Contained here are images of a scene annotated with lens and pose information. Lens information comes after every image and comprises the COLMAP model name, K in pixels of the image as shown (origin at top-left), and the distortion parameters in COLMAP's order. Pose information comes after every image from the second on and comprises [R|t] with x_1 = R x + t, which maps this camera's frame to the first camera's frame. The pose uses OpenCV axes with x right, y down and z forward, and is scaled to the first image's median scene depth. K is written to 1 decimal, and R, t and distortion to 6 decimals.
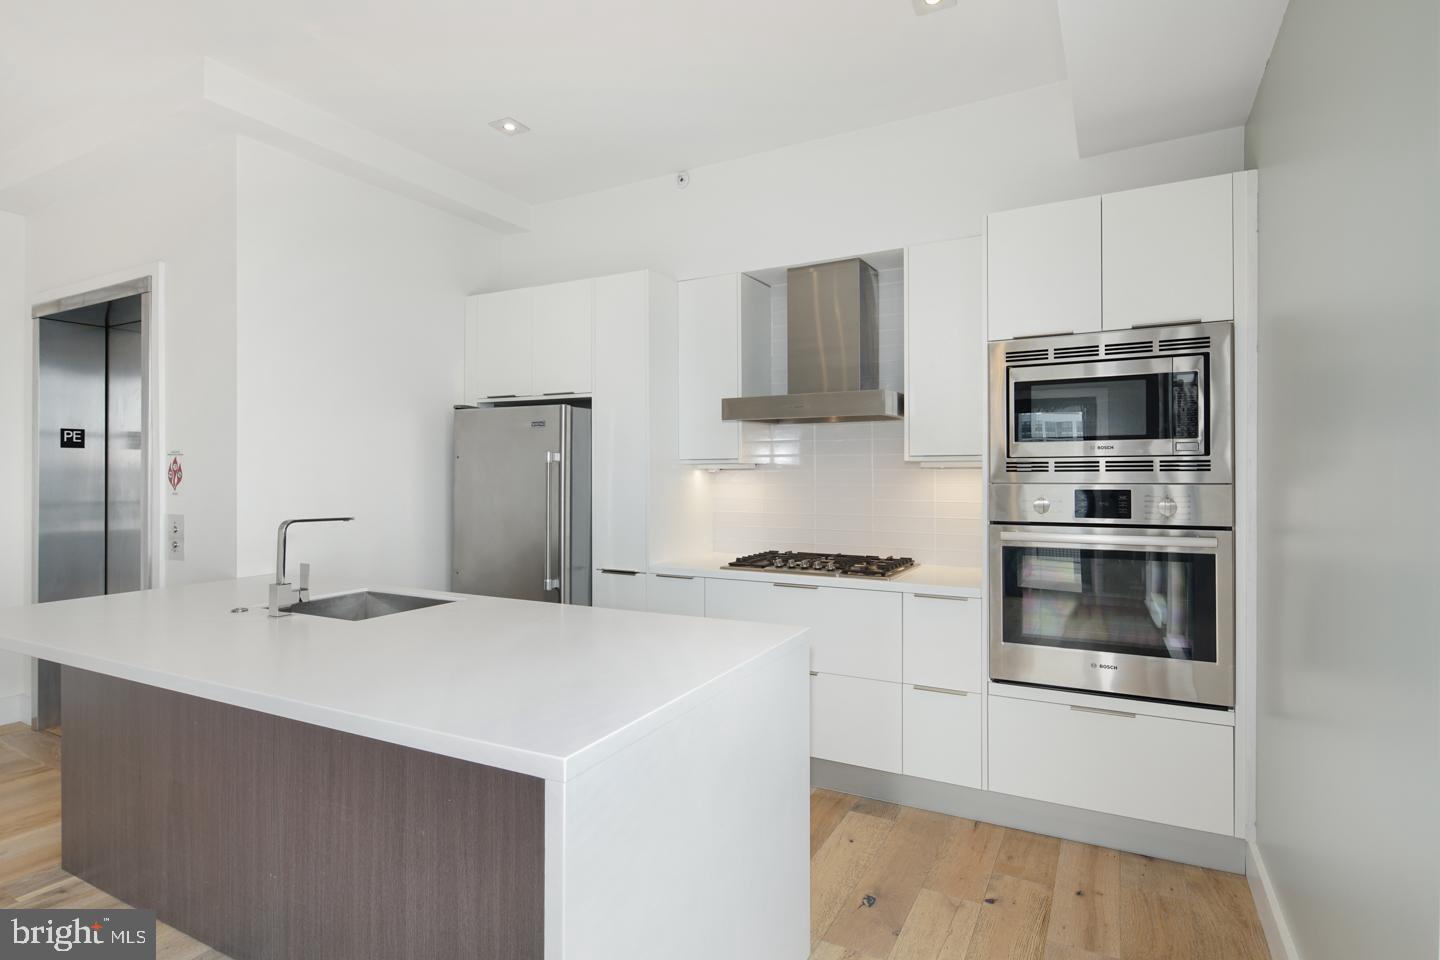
lens RADIAL K [[713.5, 0, 720.0], [0, 713.5, 480.0], [0, 0, 1]] dist [0.001080, -0.000049]
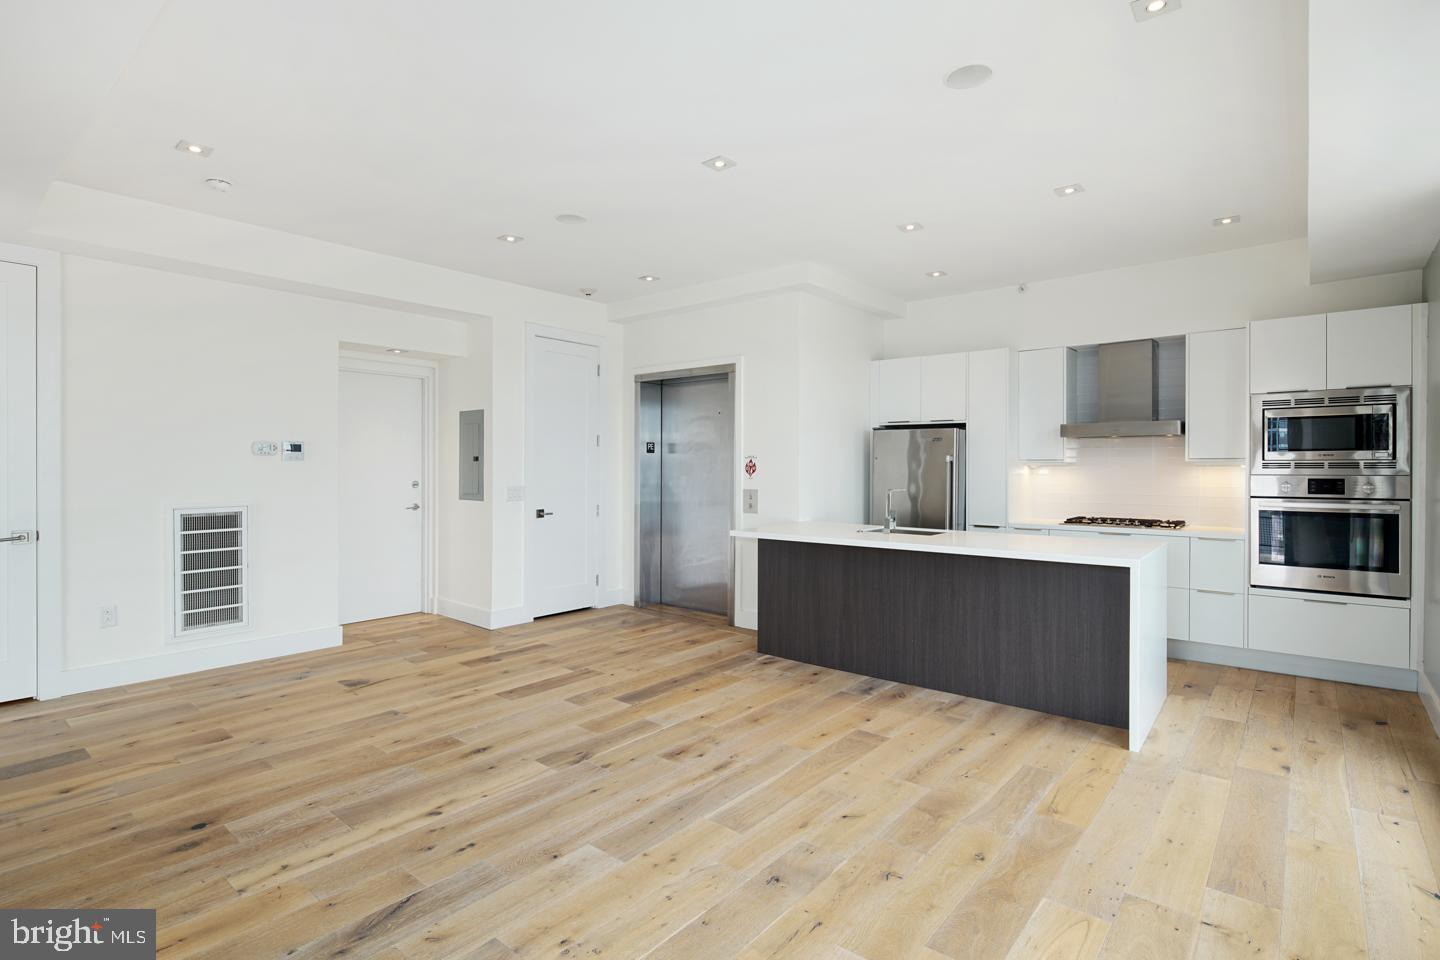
lens RADIAL K [[676.3, 0, 719.3], [0, 676.3, 475.9], [0, 0, 1]] dist [0.001656, -0.000286]
pose [[0.977841, 0.005527, -0.209274, -0.588730], [-0.004660, 0.999978, 0.004634, 0.006145], [0.209295, -0.003556, 0.977846, -0.967278]]
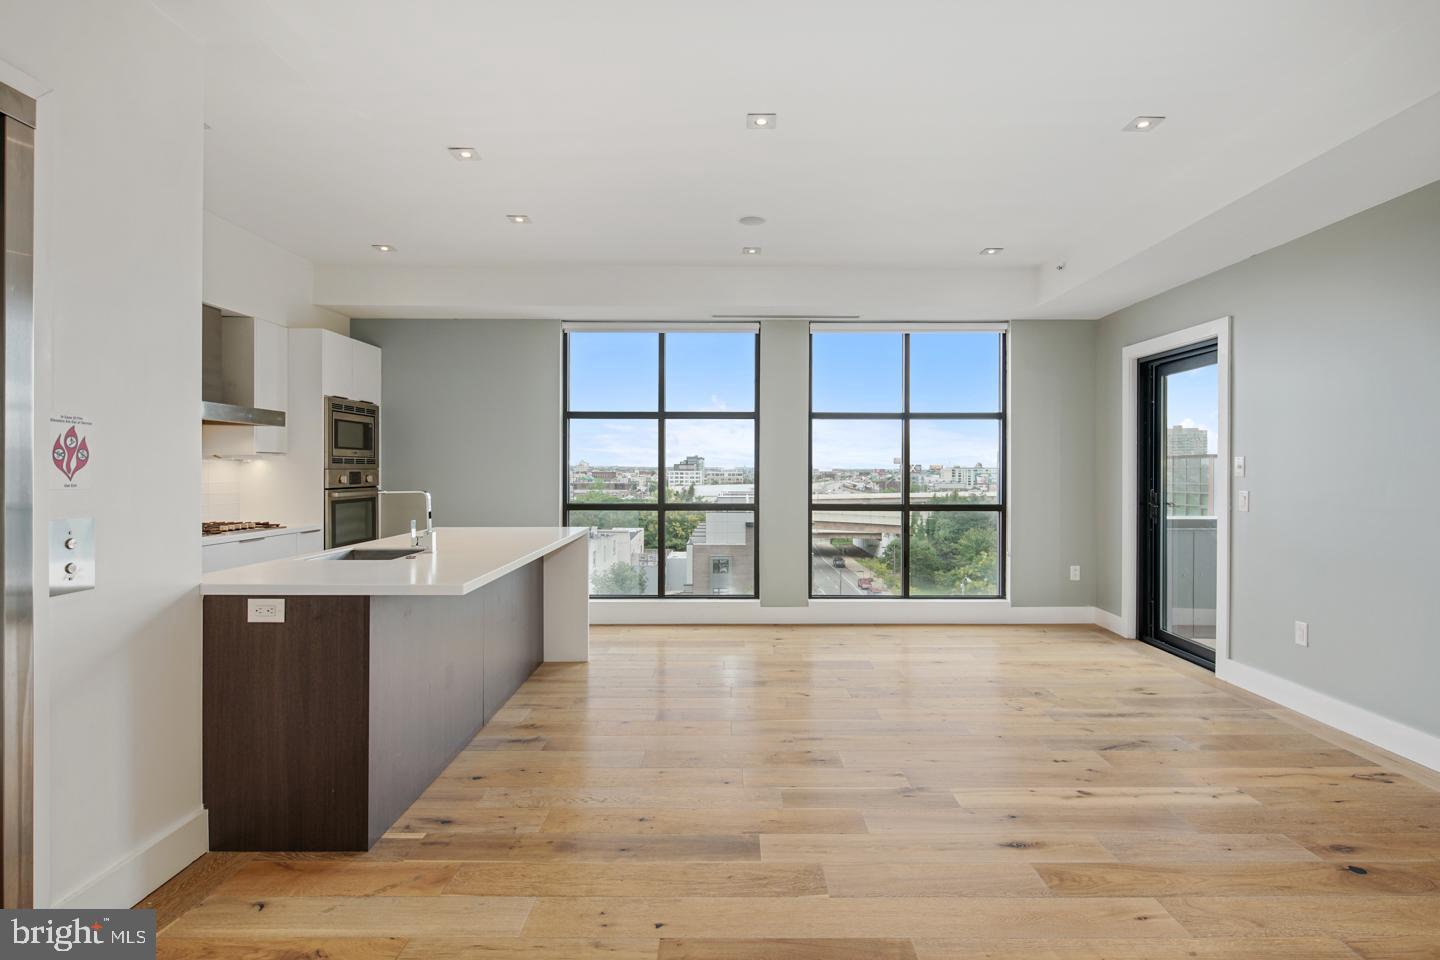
lens RADIAL K [[718.0, 0, 724.3], [0, 718.0, 471.9], [0, 0, 1]] dist [-0.002537, -0.001115]
pose [[-0.457802, -0.002457, 0.889051, -1.976043], [-0.001606, 0.999997, 0.001937, 0.006984], [-0.889053, -0.000541, -0.457804, 0.980053]]
